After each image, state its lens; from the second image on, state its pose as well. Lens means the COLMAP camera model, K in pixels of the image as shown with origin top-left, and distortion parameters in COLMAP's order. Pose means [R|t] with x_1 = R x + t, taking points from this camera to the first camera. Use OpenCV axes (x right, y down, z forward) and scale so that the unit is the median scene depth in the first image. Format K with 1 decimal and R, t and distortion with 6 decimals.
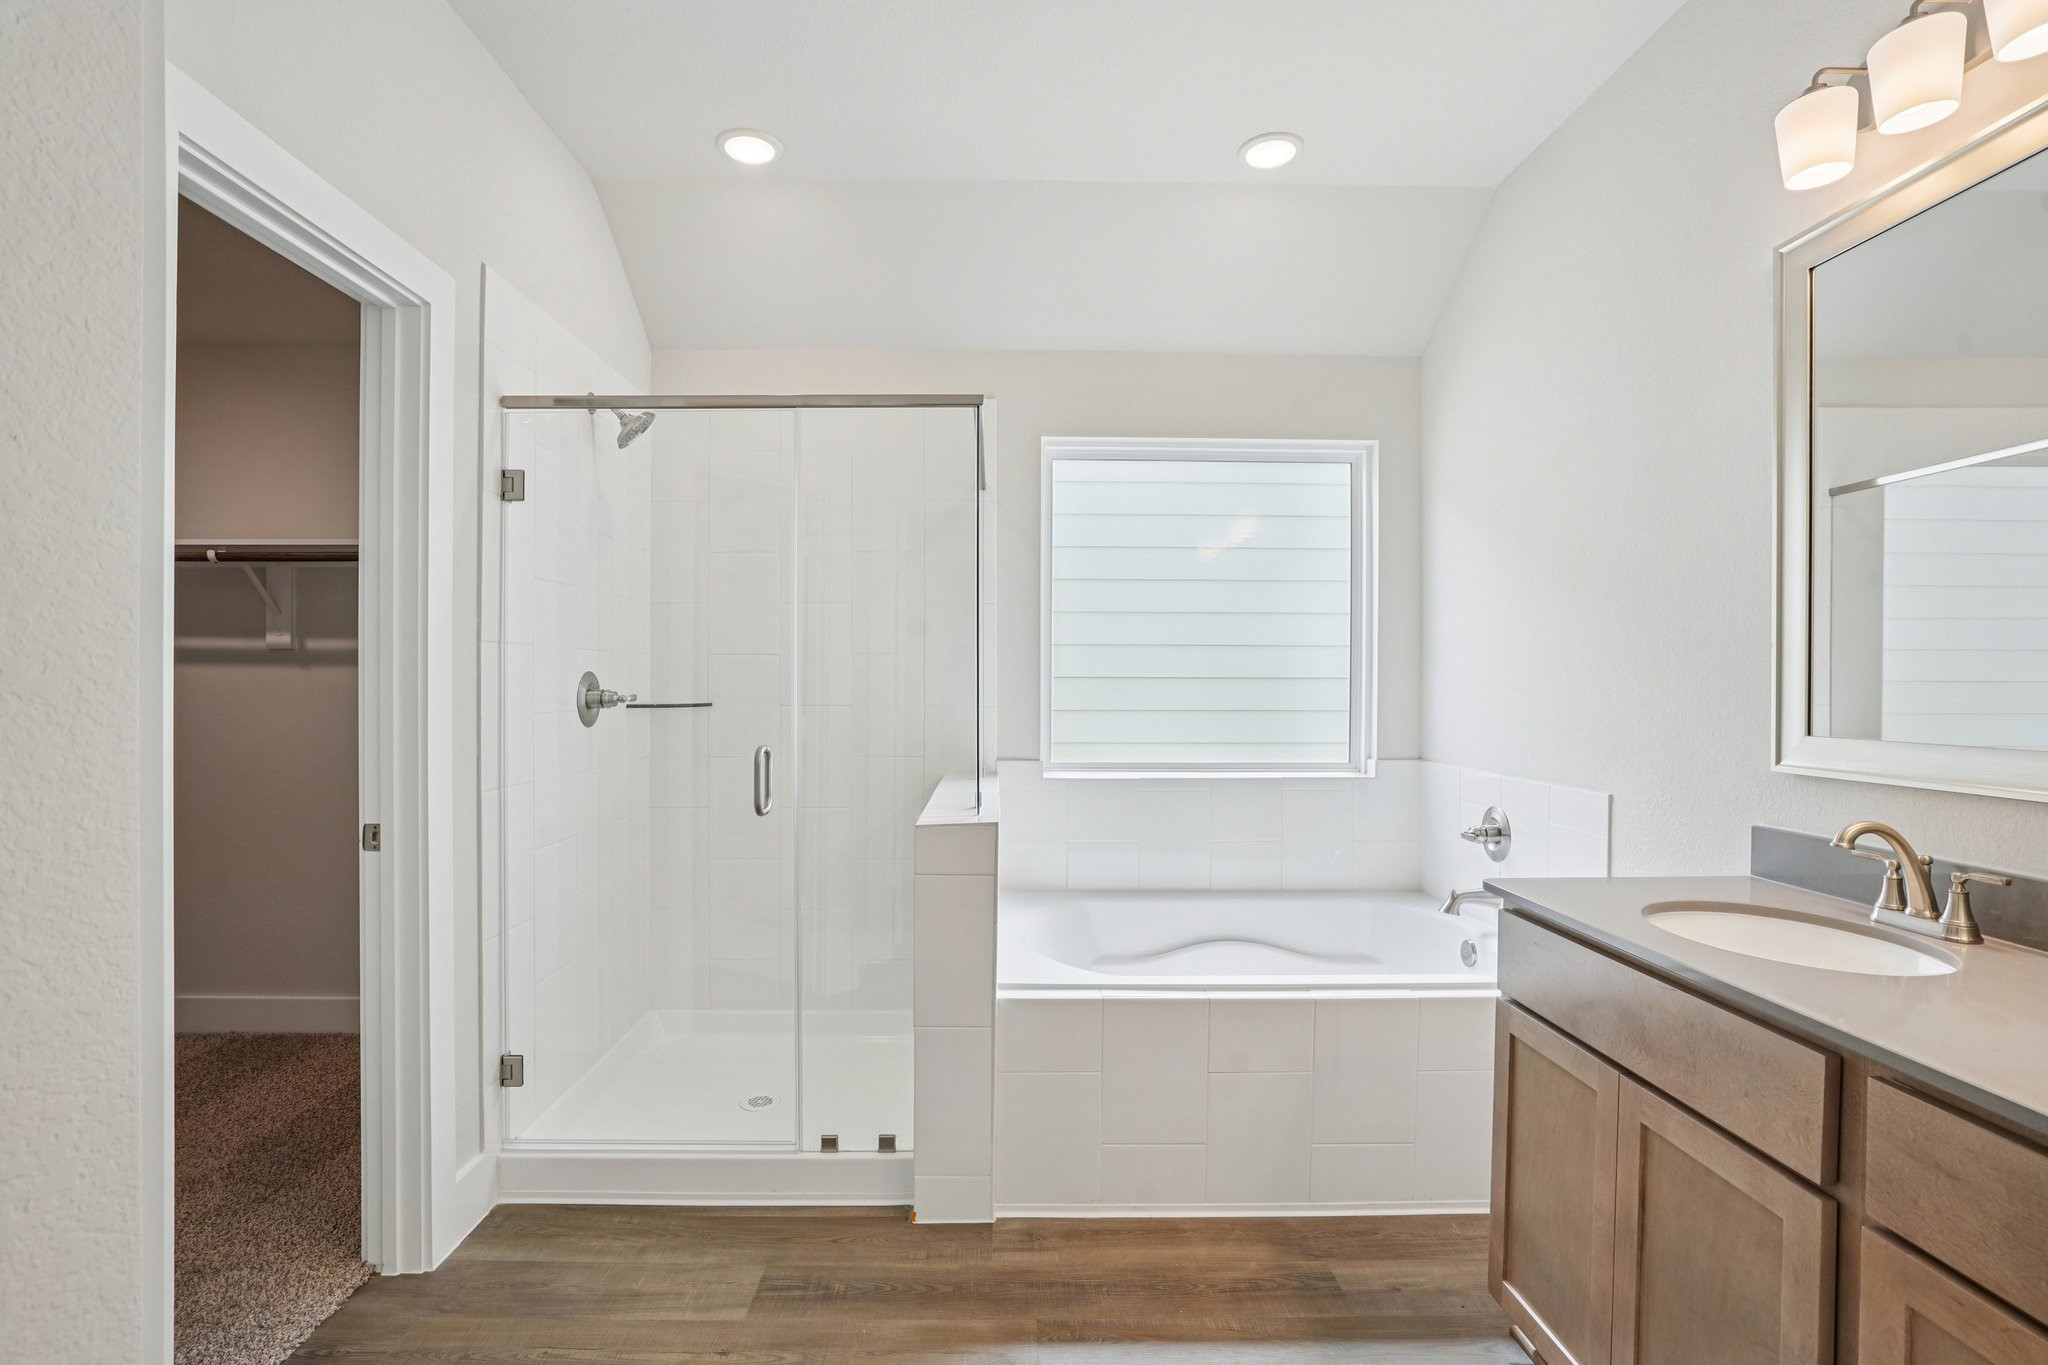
lens RADIAL K [[950.8, 0, 1027.1], [0, 950.8, 690.6], [0, 0, 1]] dist [-0.047339, 0.015071]
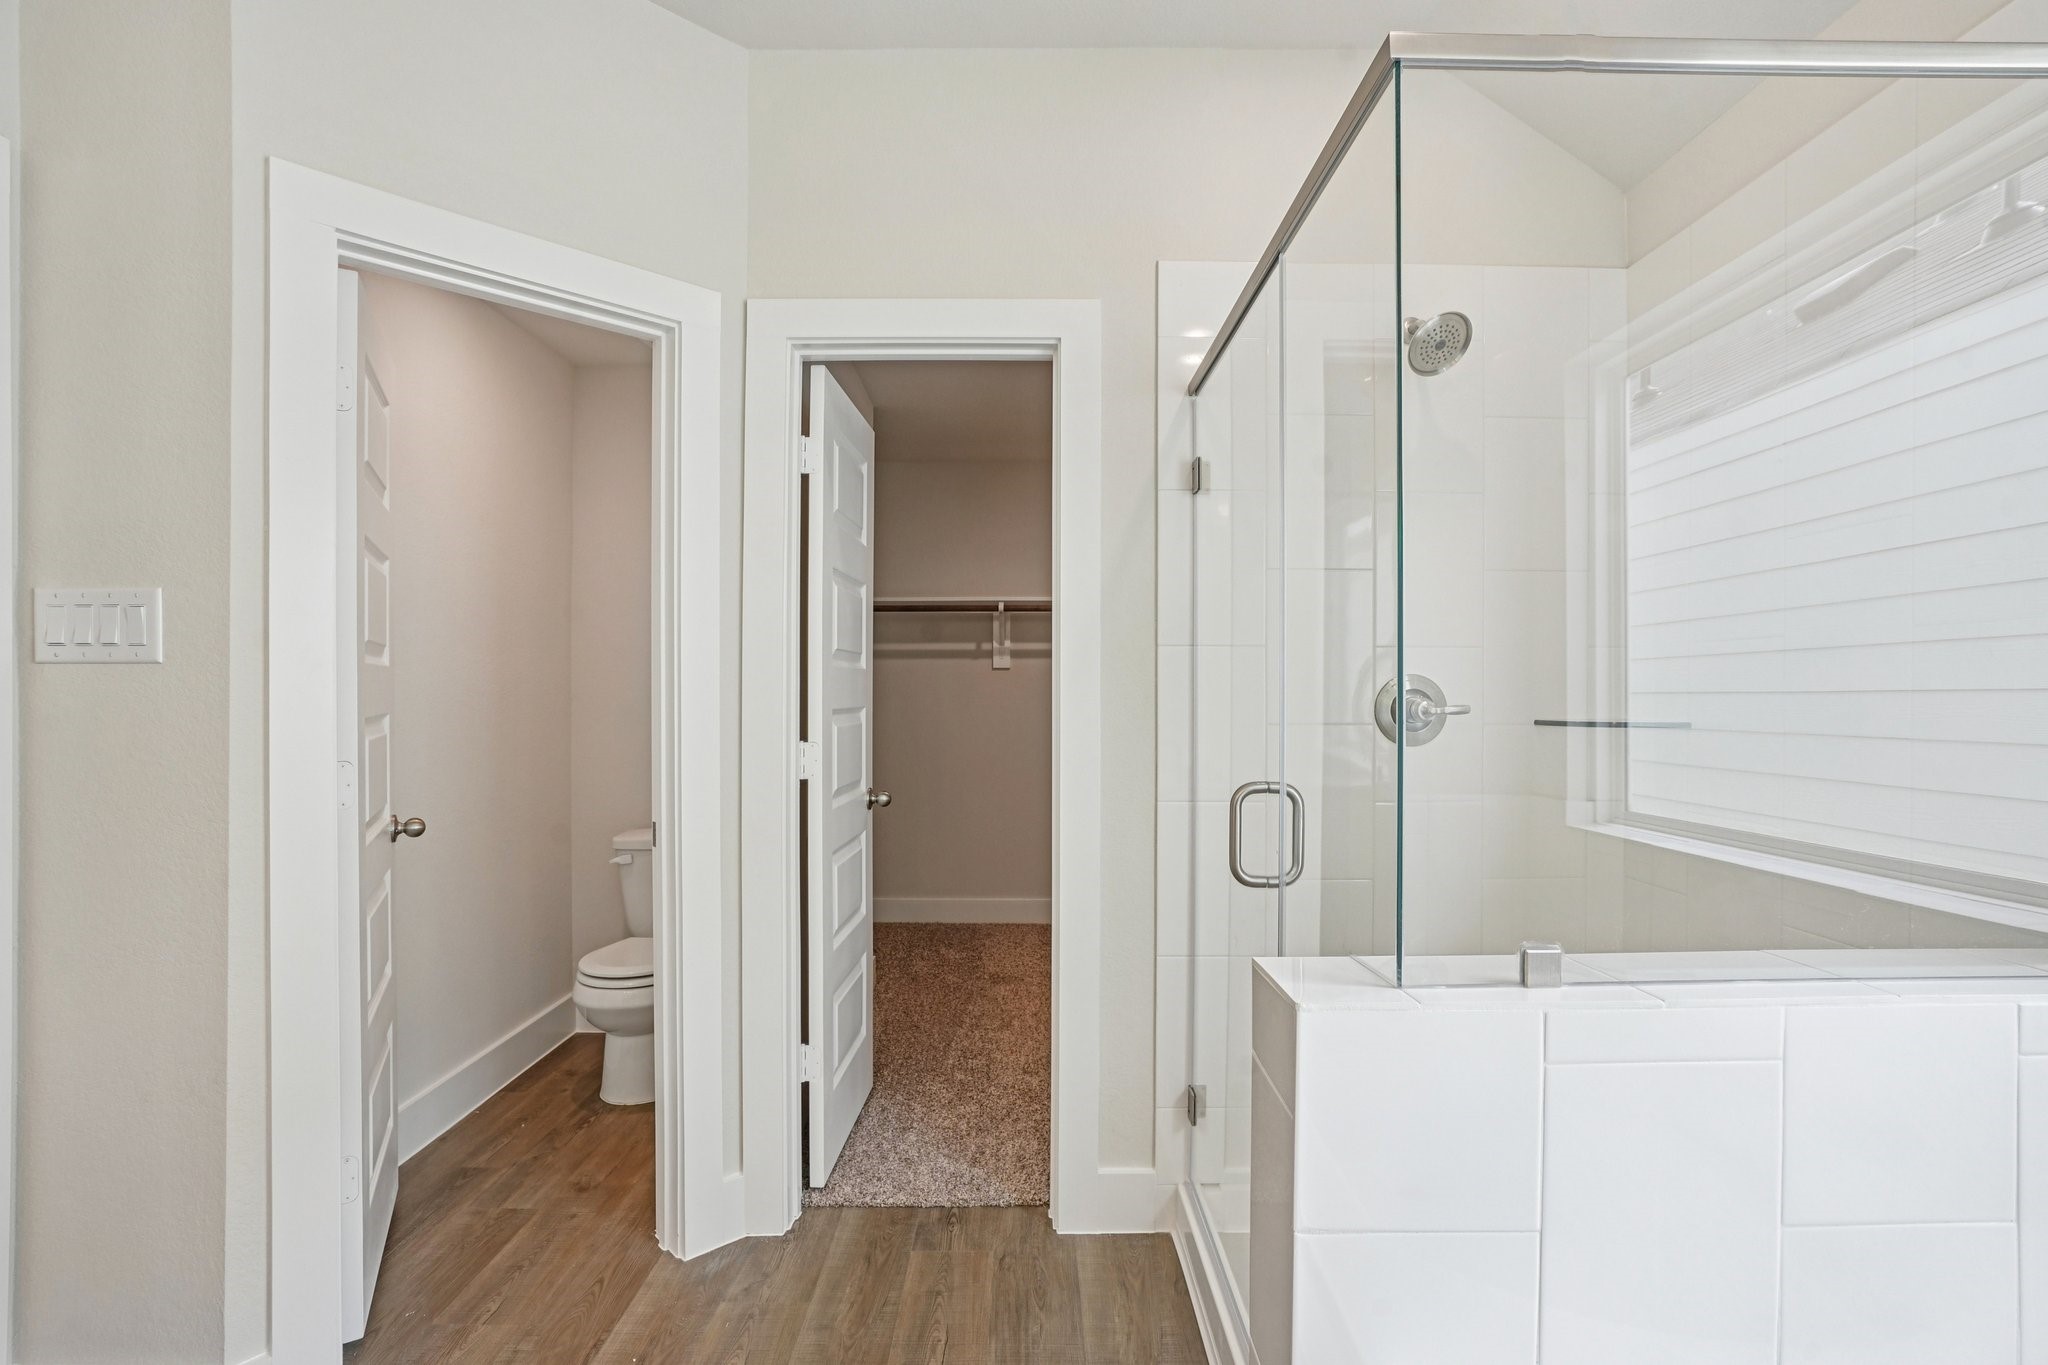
lens RADIAL K [[947.5, 0, 999.3], [0, 947.5, 696.3], [0, 0, 1]] dist [-0.016913, 0.000156]
pose [[-0.024743, 0.008680, -0.999656, 0.400896], [-0.008831, 0.999921, 0.008900, -0.008346], [0.999655, 0.009048, -0.024665, 0.841279]]
